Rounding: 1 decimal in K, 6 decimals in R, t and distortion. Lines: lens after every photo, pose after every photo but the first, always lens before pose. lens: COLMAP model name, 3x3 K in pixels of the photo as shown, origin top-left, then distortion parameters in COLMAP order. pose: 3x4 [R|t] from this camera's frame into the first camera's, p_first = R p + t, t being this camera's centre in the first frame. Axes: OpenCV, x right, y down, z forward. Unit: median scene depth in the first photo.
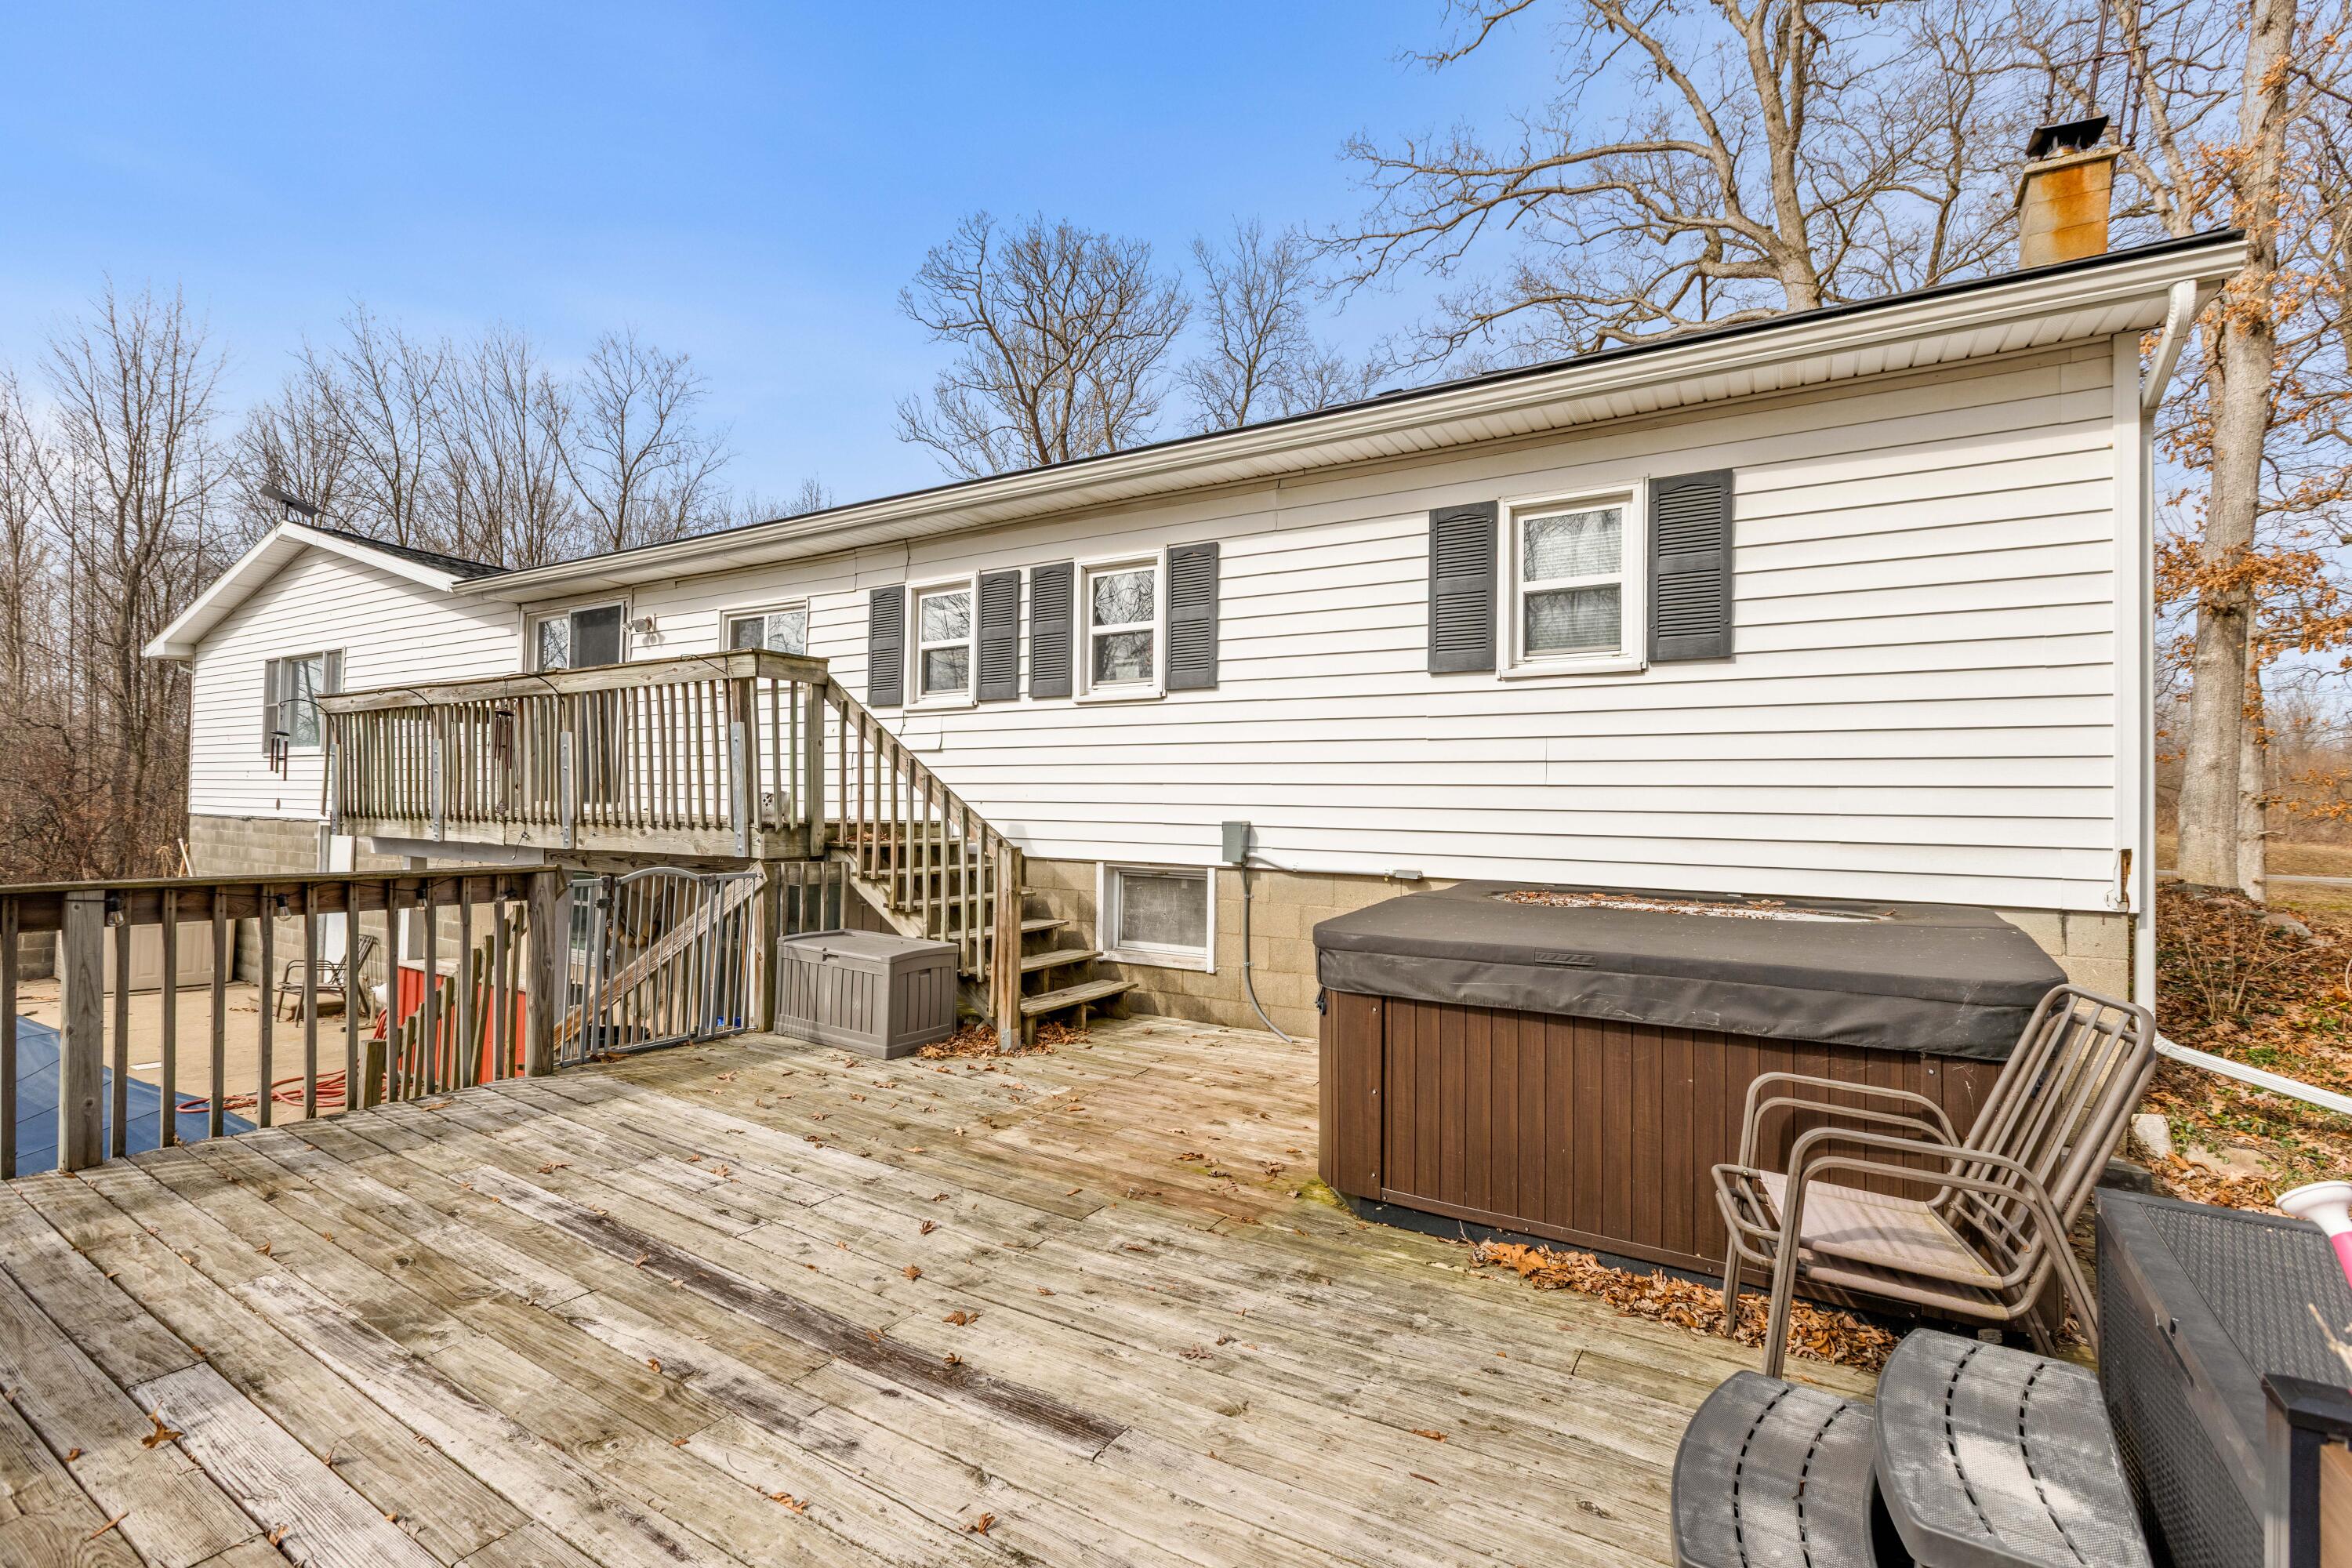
lens RADIAL K [[1058.0, 0, 1178.9], [0, 1058.0, 803.6], [0, 0, 1]] dist [-0.001315, 0.000091]
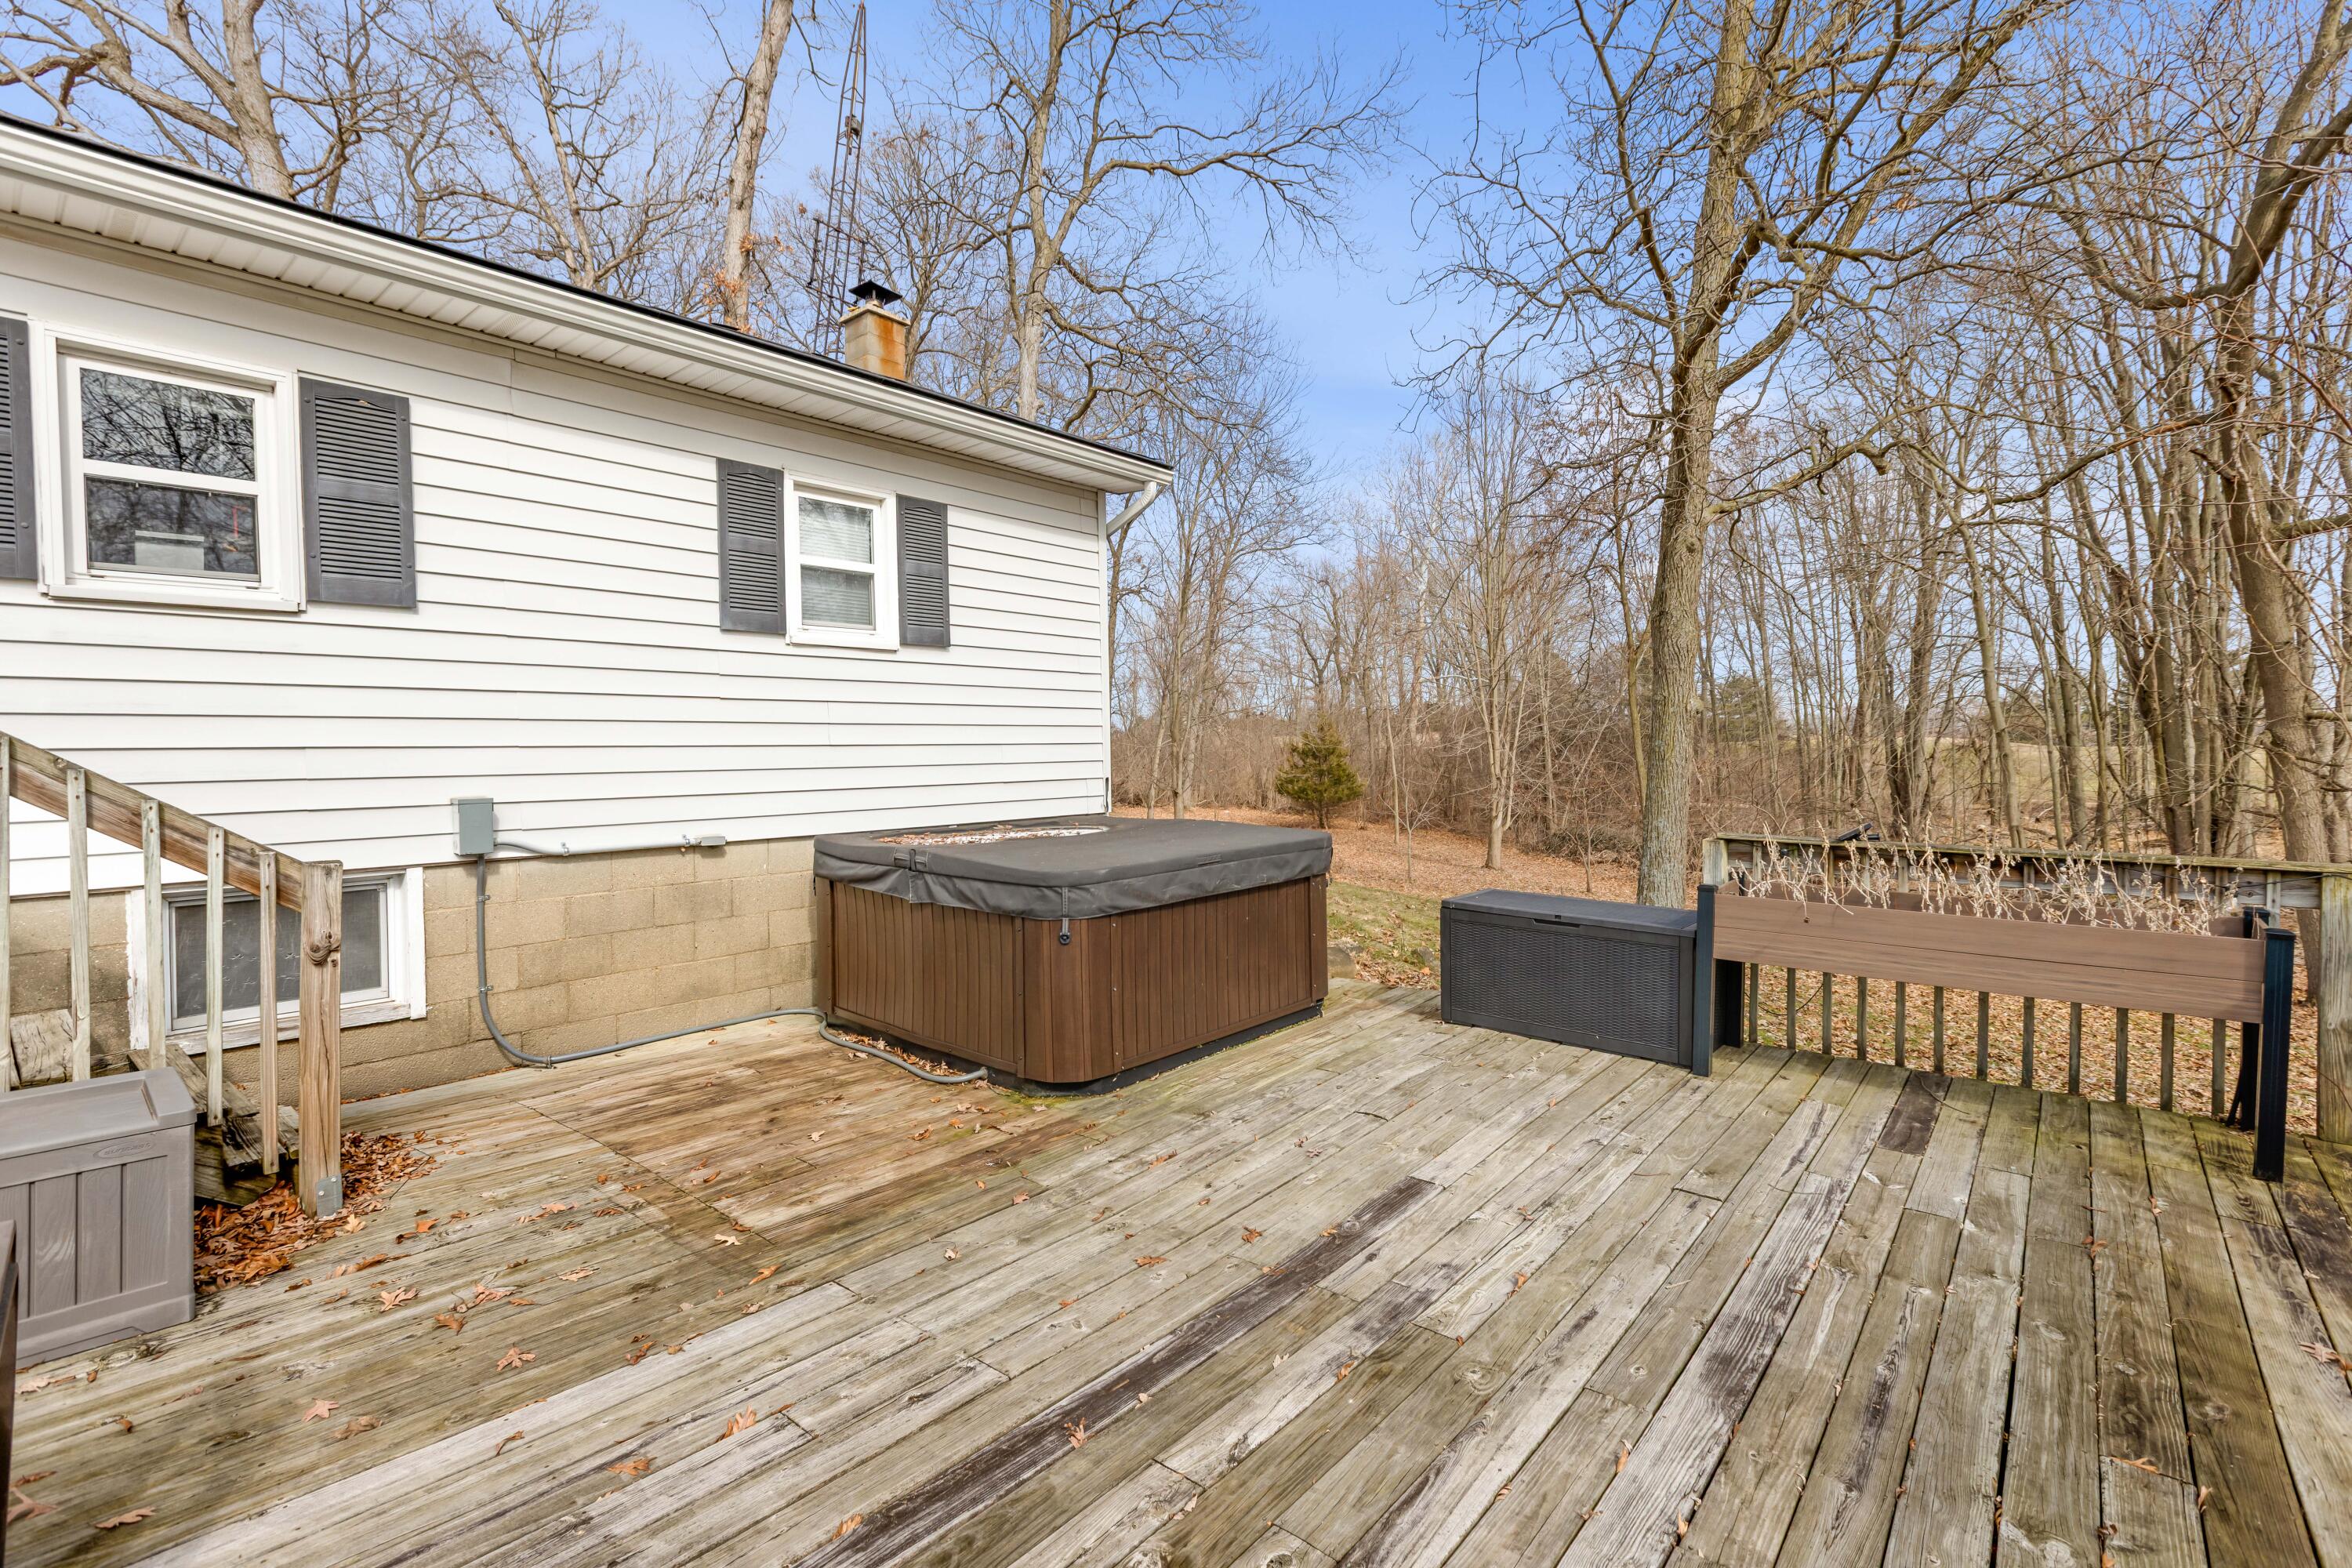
lens RADIAL K [[1058.0, 0, 1166.6], [0, 1058.0, 773.2], [0, 0, 1]] dist [-0.001315, 0.000091]
pose [[0.156096, -0.036672, 0.987061, -0.751736], [0.018721, 0.999241, 0.034164, -0.020774], [-0.987565, 0.013146, 0.156664, 0.524586]]
